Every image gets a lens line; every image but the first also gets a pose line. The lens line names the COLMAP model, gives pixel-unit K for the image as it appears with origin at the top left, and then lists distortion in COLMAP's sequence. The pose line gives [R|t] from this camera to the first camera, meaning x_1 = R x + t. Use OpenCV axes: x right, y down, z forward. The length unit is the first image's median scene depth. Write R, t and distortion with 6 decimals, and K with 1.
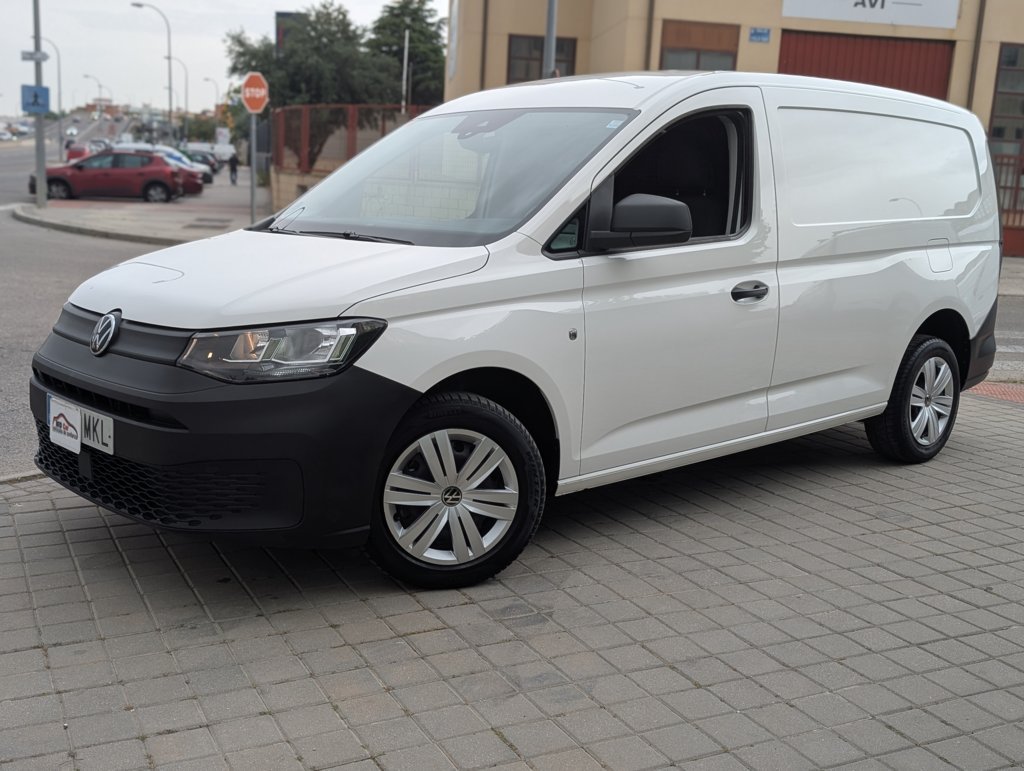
lens RADIAL K [[1116.9, 0, 517.6], [0, 1116.9, 386.0], [0, 0, 1]] dist [0.177418, -0.510760]
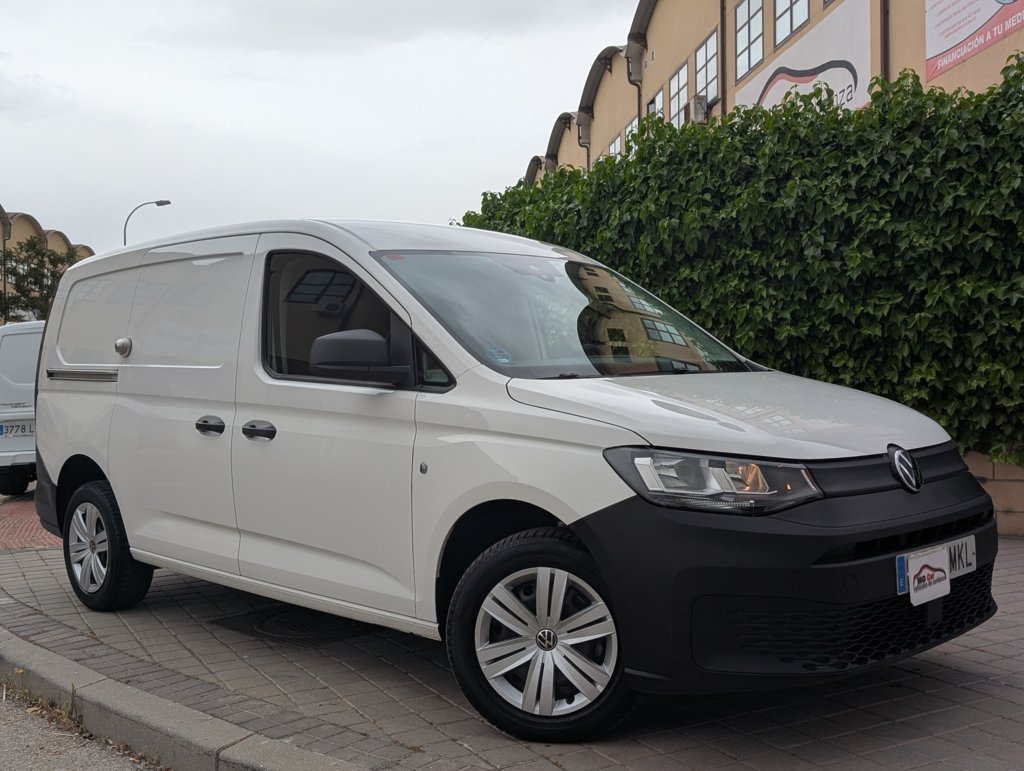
lens RADIAL K [[1116.9, 0, 517.6], [0, 1116.9, 386.0], [0, 0, 1]] dist [0.177418, -0.510760]
pose [[-0.038667, -0.046901, 0.998151, -1.289178], [0.196021, 0.979134, 0.053601, -0.228695], [-0.979837, 0.197731, -0.028666, 1.317082]]
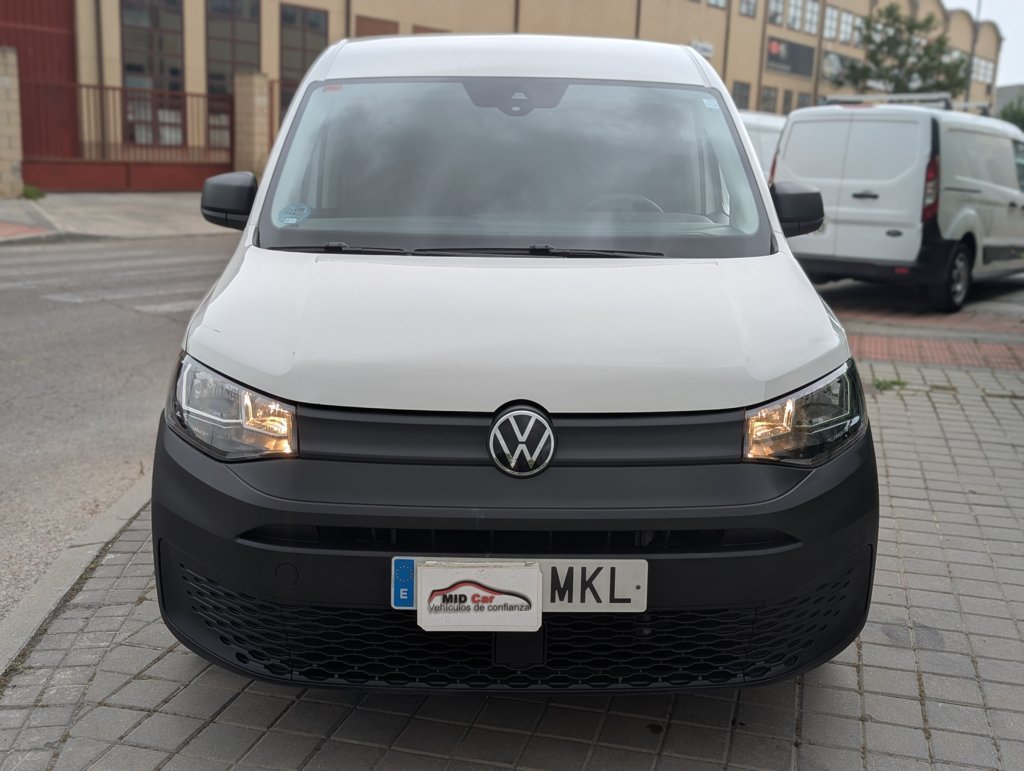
lens RADIAL K [[1116.9, 0, 517.6], [0, 1116.9, 386.0], [0, 0, 1]] dist [0.177418, -0.510760]
pose [[0.662739, -0.178753, 0.727203, -0.818217], [0.132997, 0.983751, 0.120607, -0.153771], [-0.736946, 0.016785, 0.675743, 0.555182]]
